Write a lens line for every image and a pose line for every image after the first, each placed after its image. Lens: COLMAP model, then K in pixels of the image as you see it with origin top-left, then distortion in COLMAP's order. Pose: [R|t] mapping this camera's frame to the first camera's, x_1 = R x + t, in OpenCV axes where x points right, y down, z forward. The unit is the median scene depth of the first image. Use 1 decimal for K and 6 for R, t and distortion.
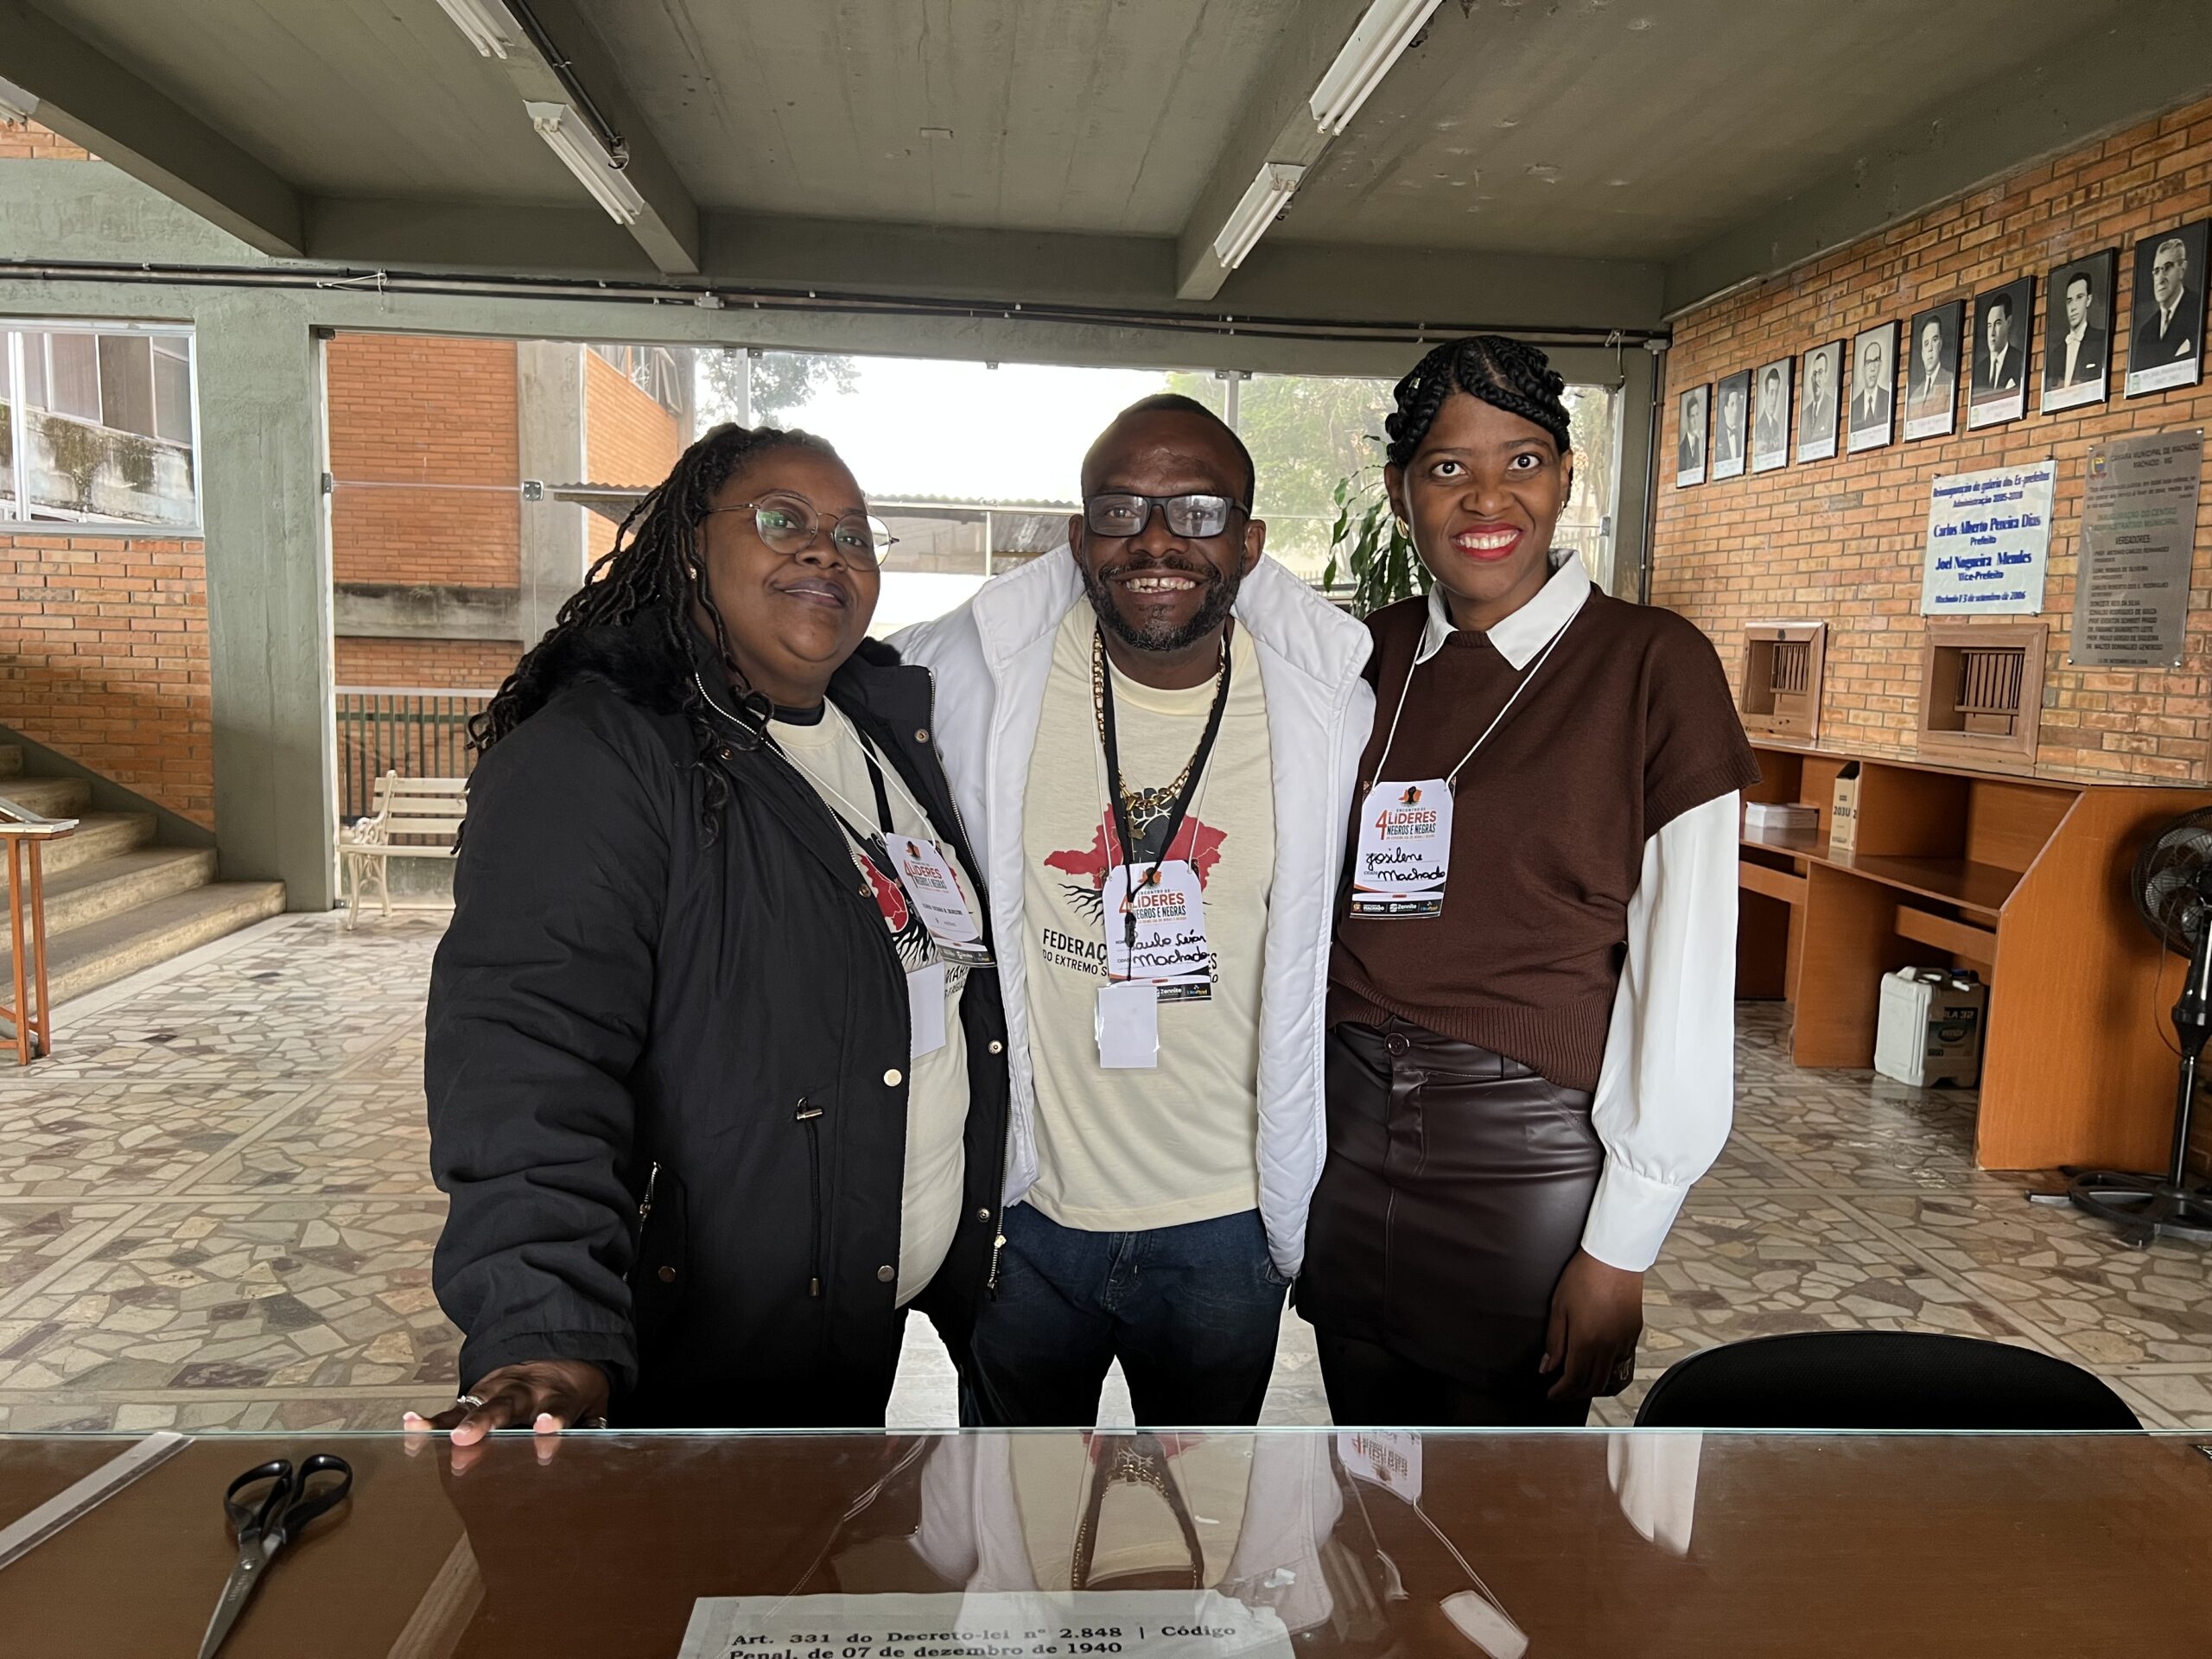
lens RADIAL K [[1681.2, 0, 1105.1], [0, 1681.2, 840.7], [0, 0, 1]] dist [0.041625, -0.035009]
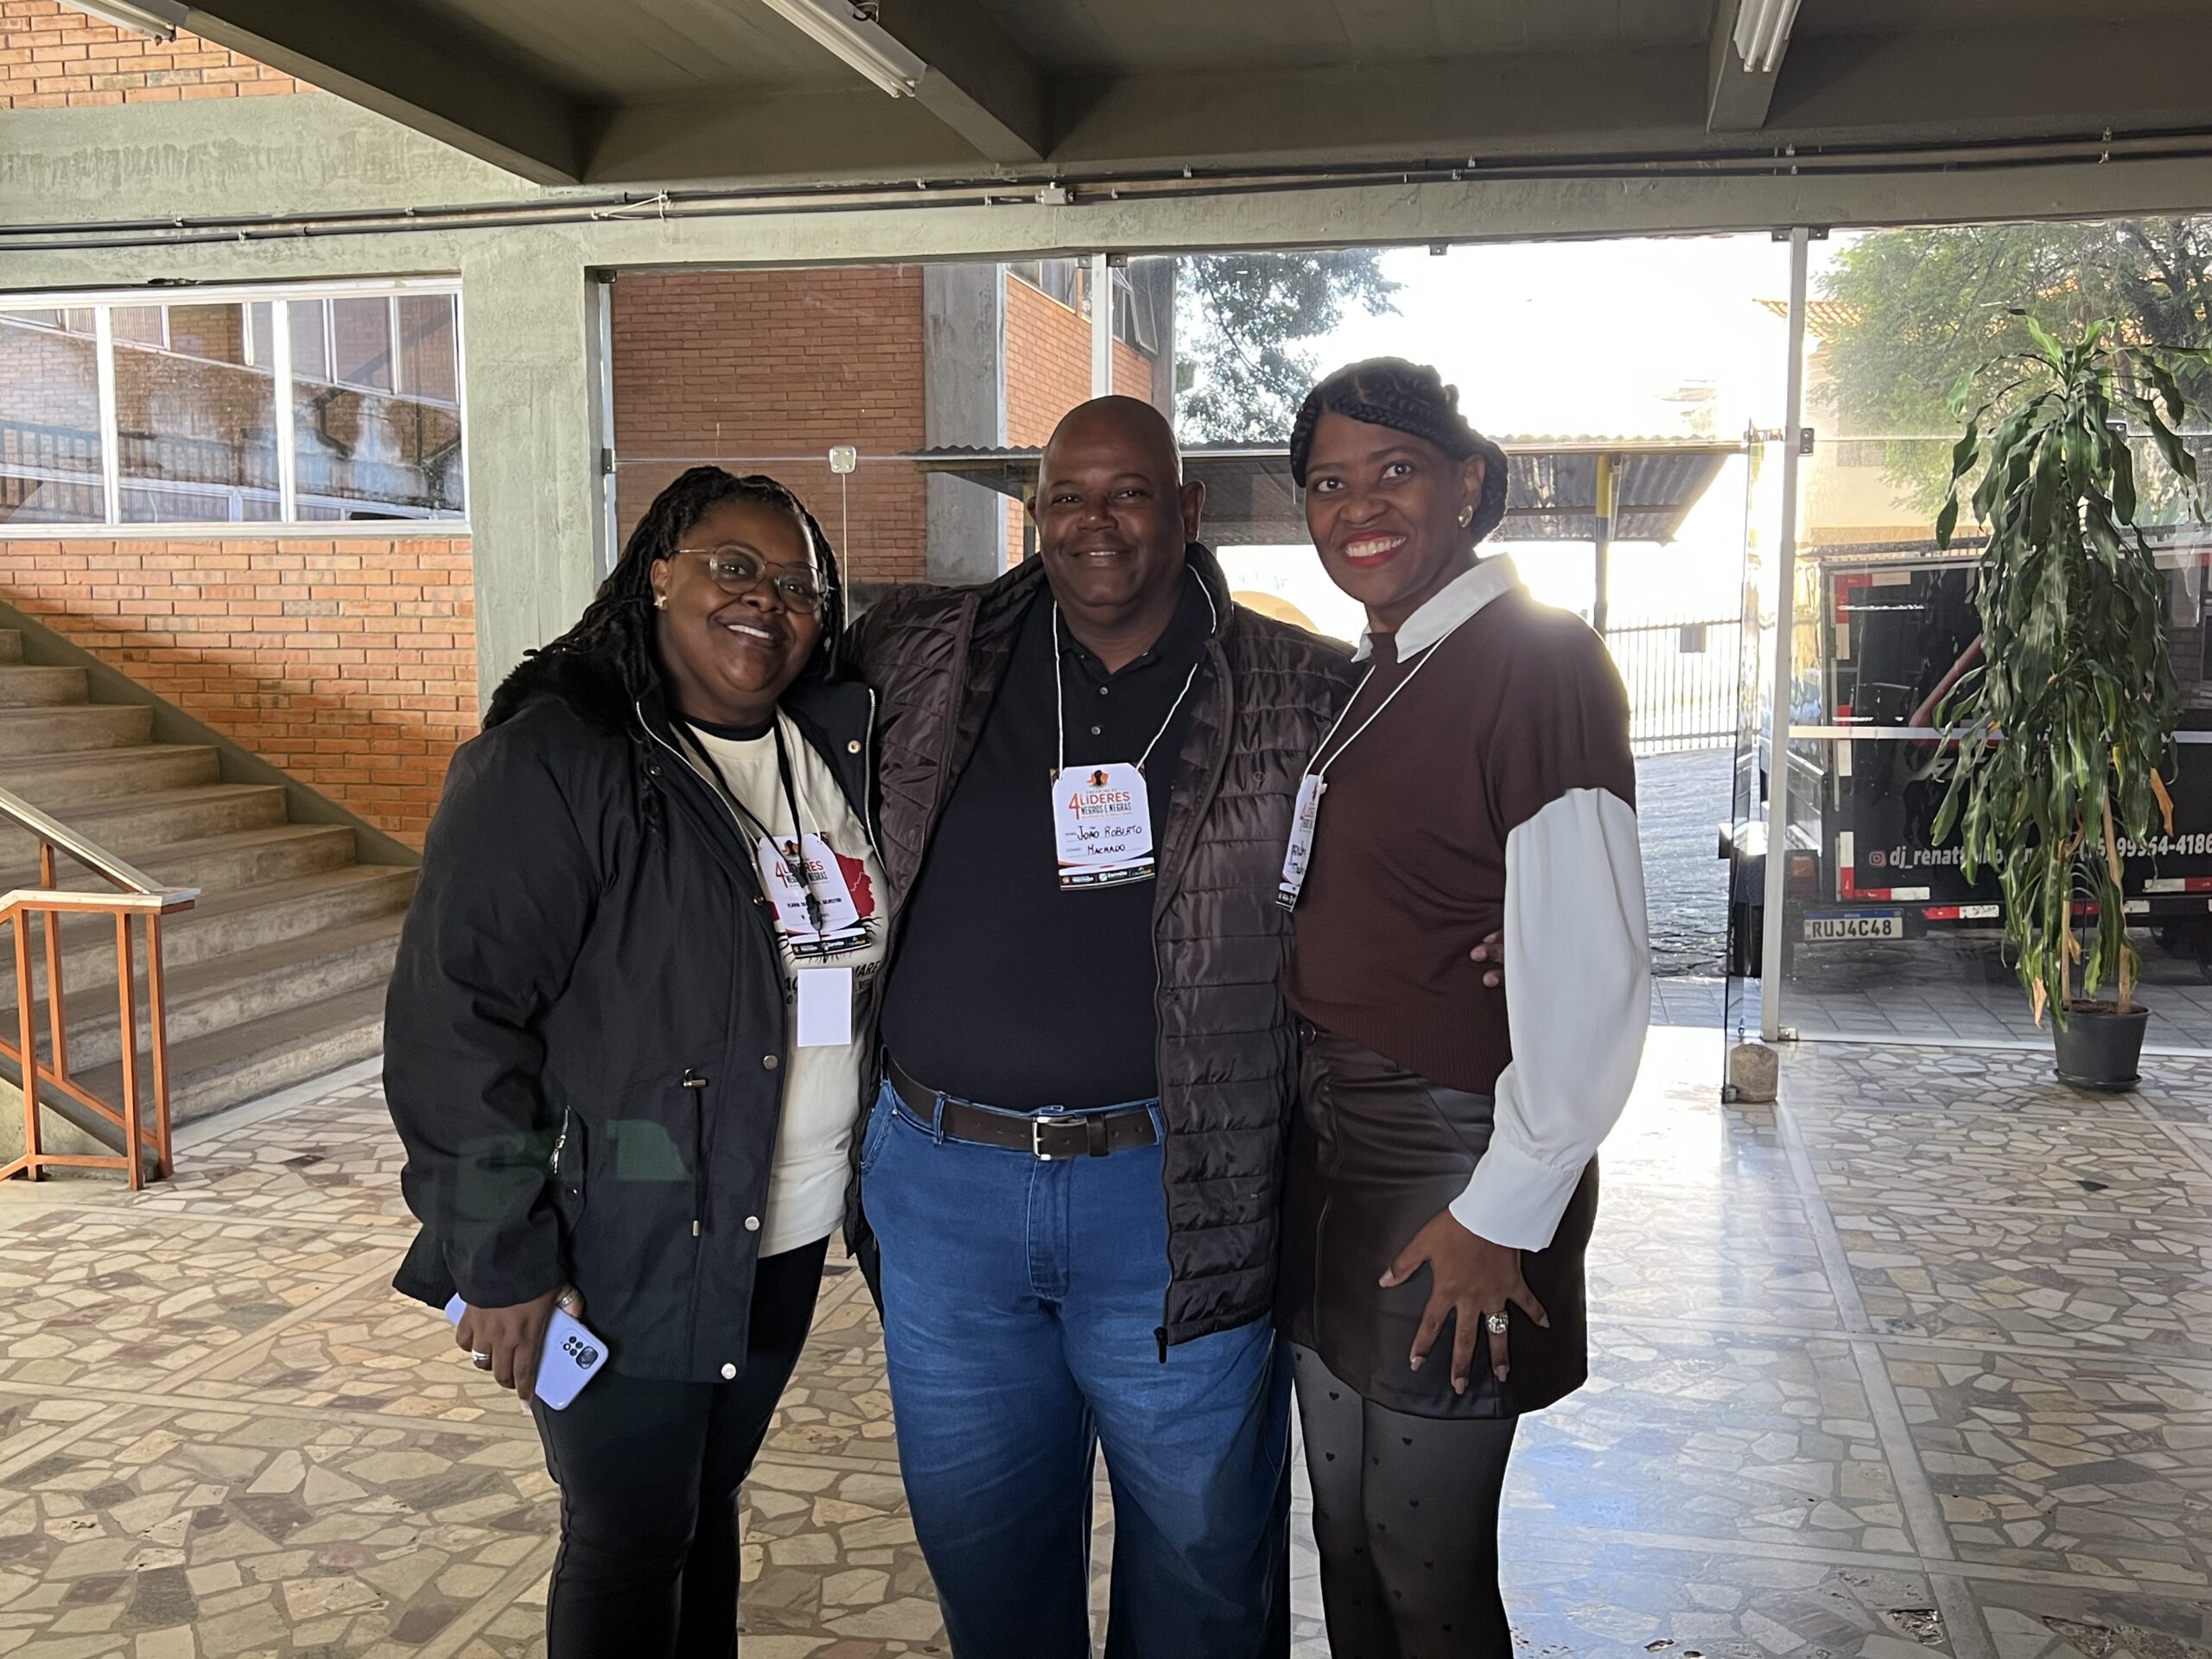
lens RADIAL K [[2141.8, 0, 1106.2], [0, 2141.8, 822.4], [0, 0, 1]] dist [0.040532, 0.000000]
pose [[0.950682, 0.005886, -0.310111, 0.087625], [-0.015114, 0.999511, -0.027364, -0.015617], [0.309799, 0.030701, 0.950306, 0.112709]]
